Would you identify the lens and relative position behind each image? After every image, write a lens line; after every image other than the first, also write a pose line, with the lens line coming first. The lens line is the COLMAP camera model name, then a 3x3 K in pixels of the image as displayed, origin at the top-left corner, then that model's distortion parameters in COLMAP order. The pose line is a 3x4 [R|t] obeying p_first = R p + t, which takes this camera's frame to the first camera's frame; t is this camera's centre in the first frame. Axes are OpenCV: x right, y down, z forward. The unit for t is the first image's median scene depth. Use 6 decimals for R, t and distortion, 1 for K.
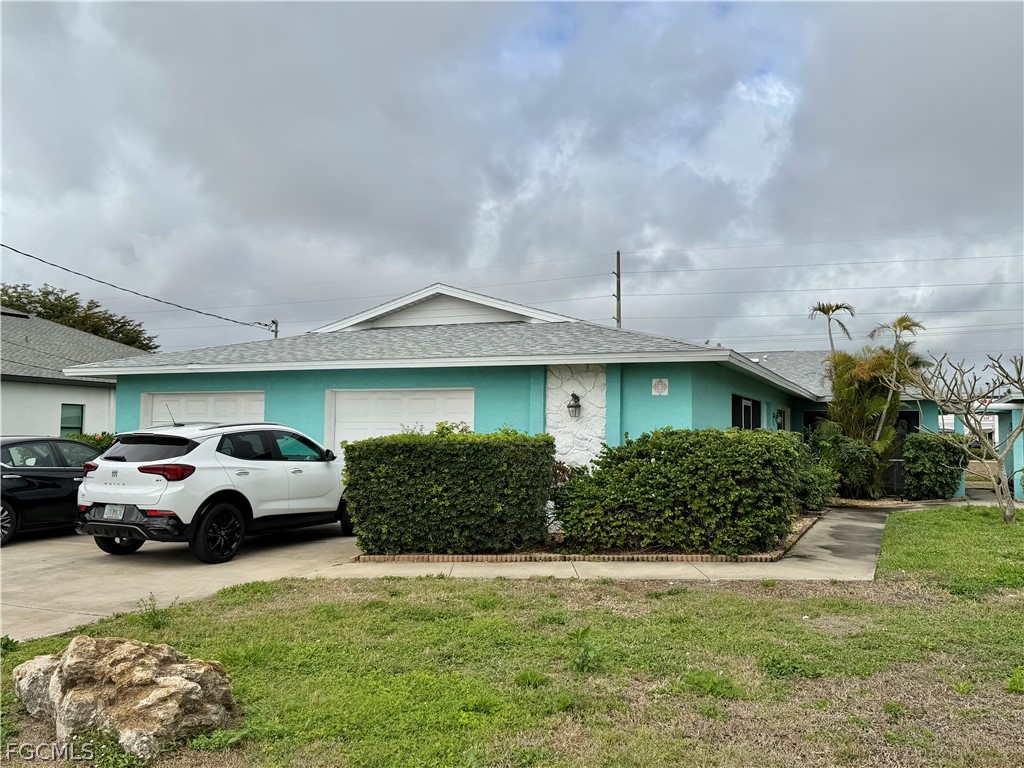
lens RADIAL K [[869.9, 0, 512.0], [0, 869.9, 384.0], [0, 0, 1]] dist [0.128698, -0.194706]
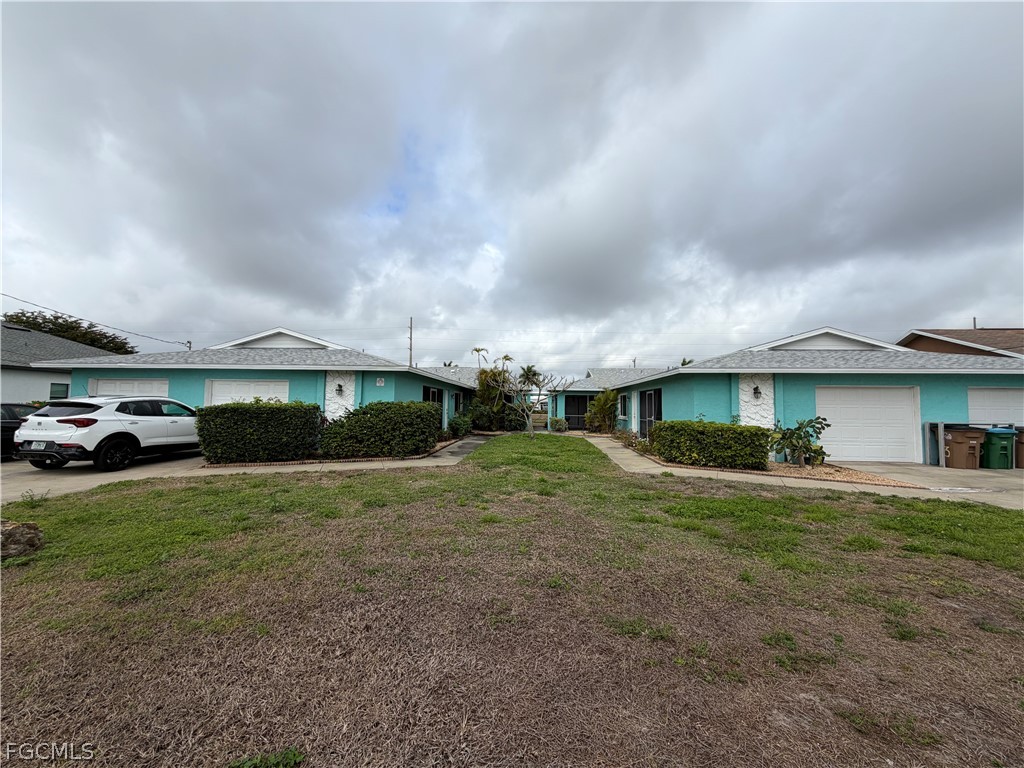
lens RADIAL K [[408.7, 0, 509.3], [0, 408.7, 385.5], [0, 0, 1]] dist [0.000419, -0.000243]
pose [[0.942738, 0.020351, 0.332914, 0.151086], [-0.024474, 0.999667, 0.008194, -0.004360], [-0.332636, -0.015872, 0.942922, -0.074385]]
